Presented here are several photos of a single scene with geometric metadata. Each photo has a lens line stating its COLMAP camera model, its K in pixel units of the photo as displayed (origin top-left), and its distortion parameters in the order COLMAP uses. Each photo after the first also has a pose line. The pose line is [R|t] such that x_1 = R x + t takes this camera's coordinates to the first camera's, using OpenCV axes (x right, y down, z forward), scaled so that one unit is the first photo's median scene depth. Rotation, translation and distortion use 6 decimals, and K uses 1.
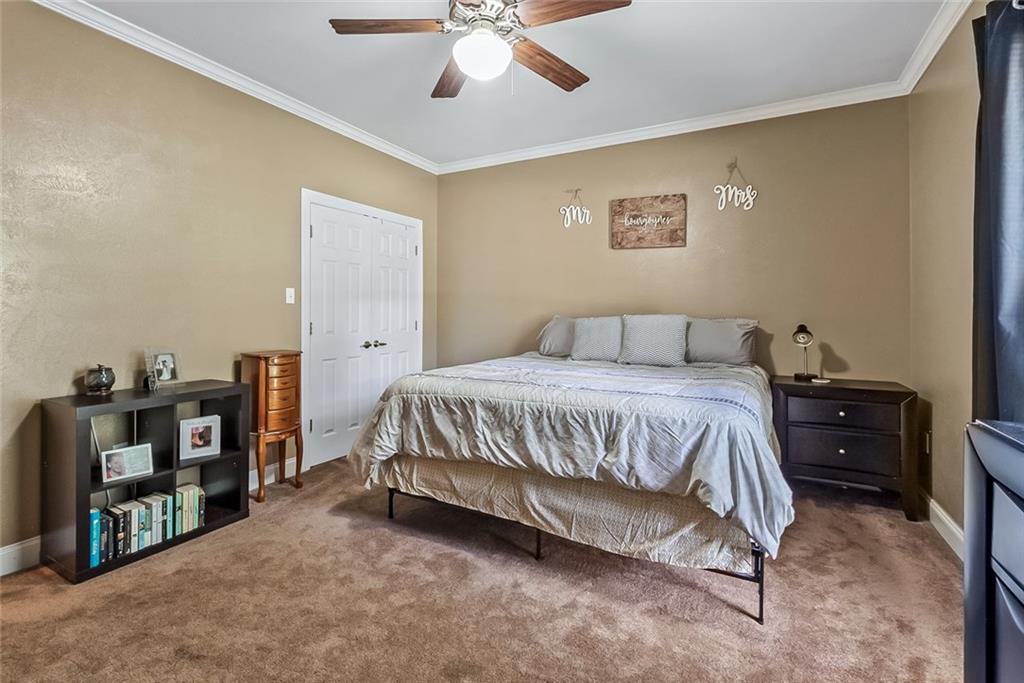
lens RADIAL K [[469.3, 0, 508.7], [0, 469.3, 315.5], [0, 0, 1]] dist [0.001684, -0.000373]
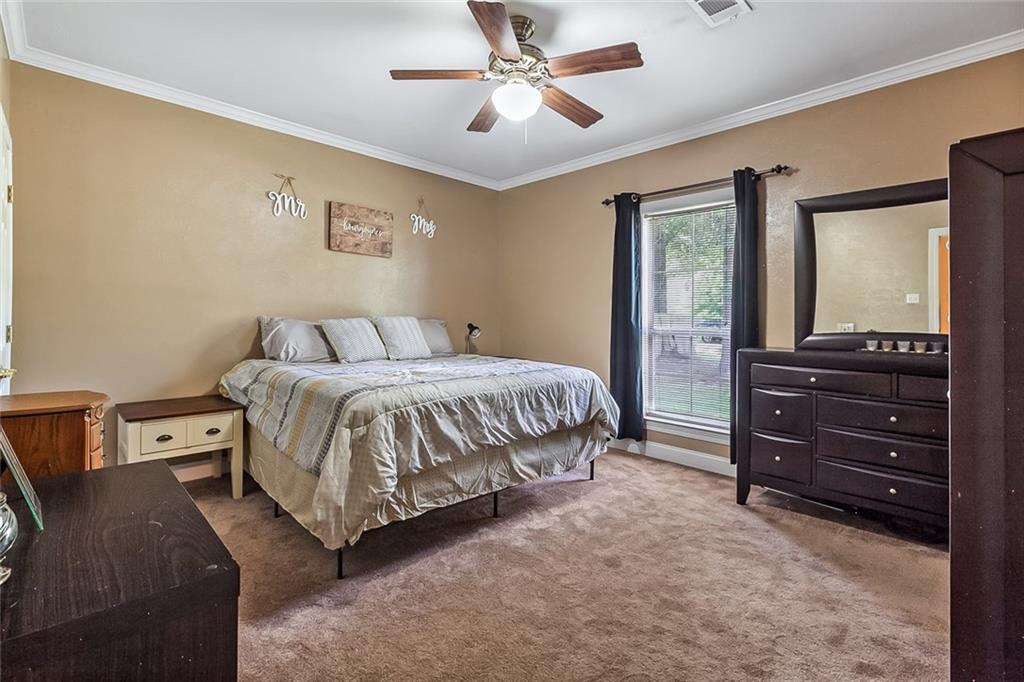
lens RADIAL K [[469.3, 0, 508.7], [0, 469.3, 315.0], [0, 0, 1]] dist [0.001684, -0.000373]
pose [[0.298605, 0.004328, 0.954367, -1.114142], [-0.007279, 0.999971, -0.002257, -0.007242], [-0.954349, -0.006273, 0.298628, 0.614027]]
